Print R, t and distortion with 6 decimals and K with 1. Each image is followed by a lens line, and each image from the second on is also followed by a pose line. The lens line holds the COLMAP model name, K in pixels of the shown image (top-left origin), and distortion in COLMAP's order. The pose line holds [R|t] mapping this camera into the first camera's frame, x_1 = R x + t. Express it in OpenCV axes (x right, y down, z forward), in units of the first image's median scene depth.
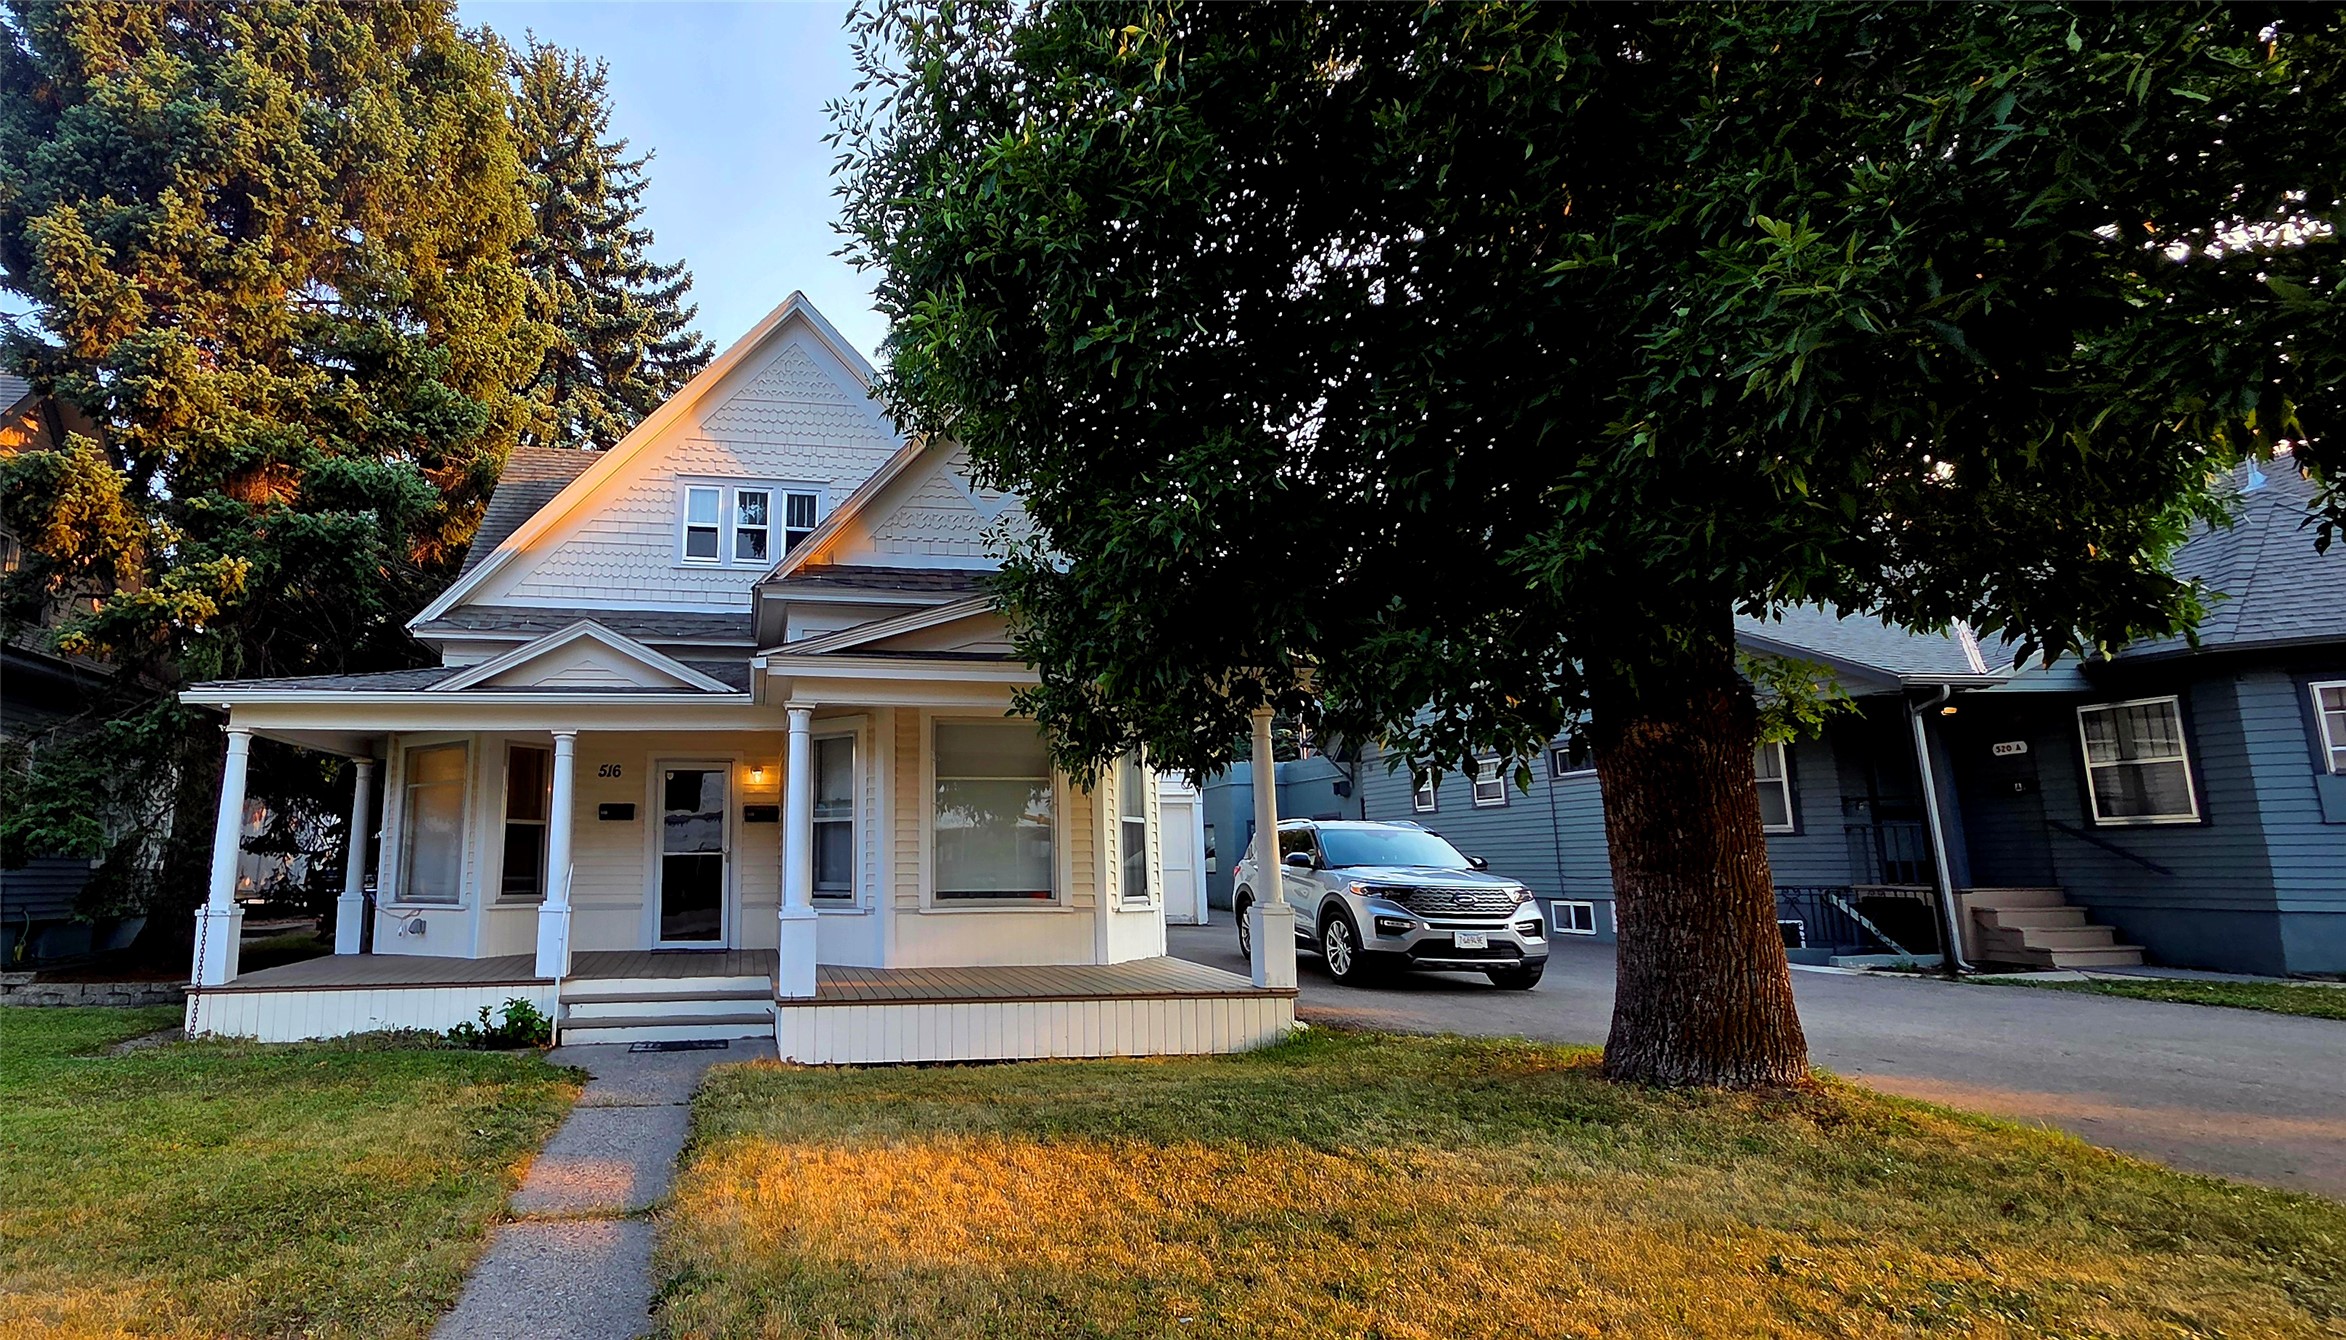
lens RADIAL K [[1169.6, 0, 904.2], [0, 1169.6, 676.5], [0, 0, 1]] dist [0.002445, 0.000576]
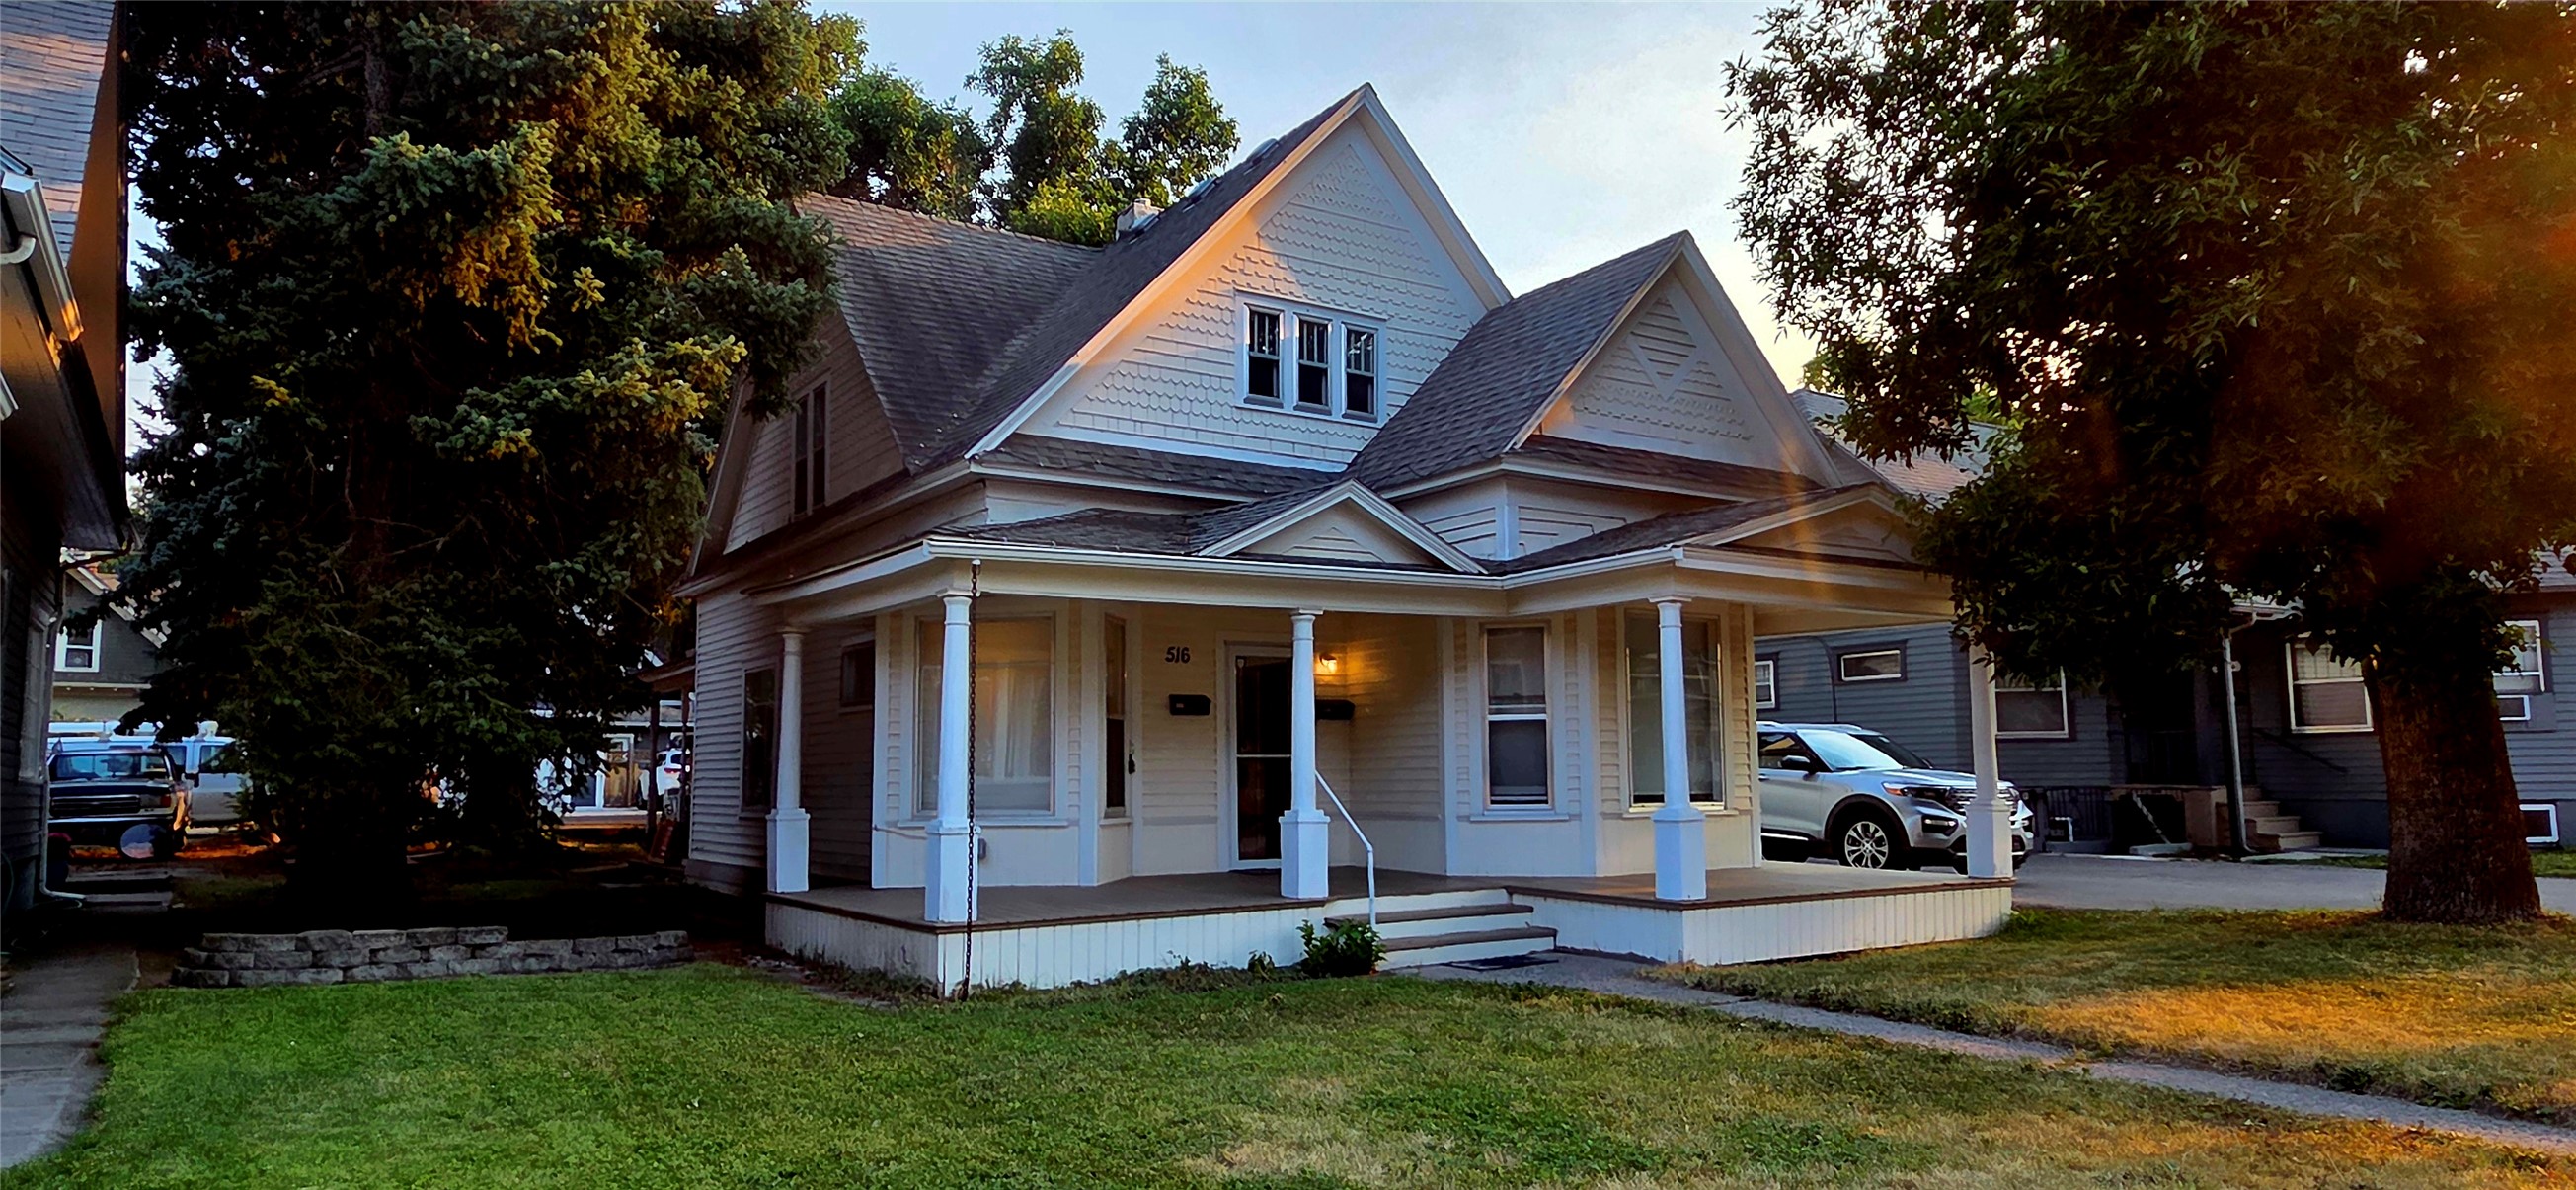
lens RADIAL K [[1592.2, 0, 1277.2], [0, 1592.2, 613.4], [0, 0, 1]] dist [-0.005029, -0.000910]
pose [[0.902061, 0.039176, 0.429828, -0.644008], [-0.063876, 0.997023, 0.043183, 0.000669], [-0.426857, -0.066409, 0.901878, -0.018060]]
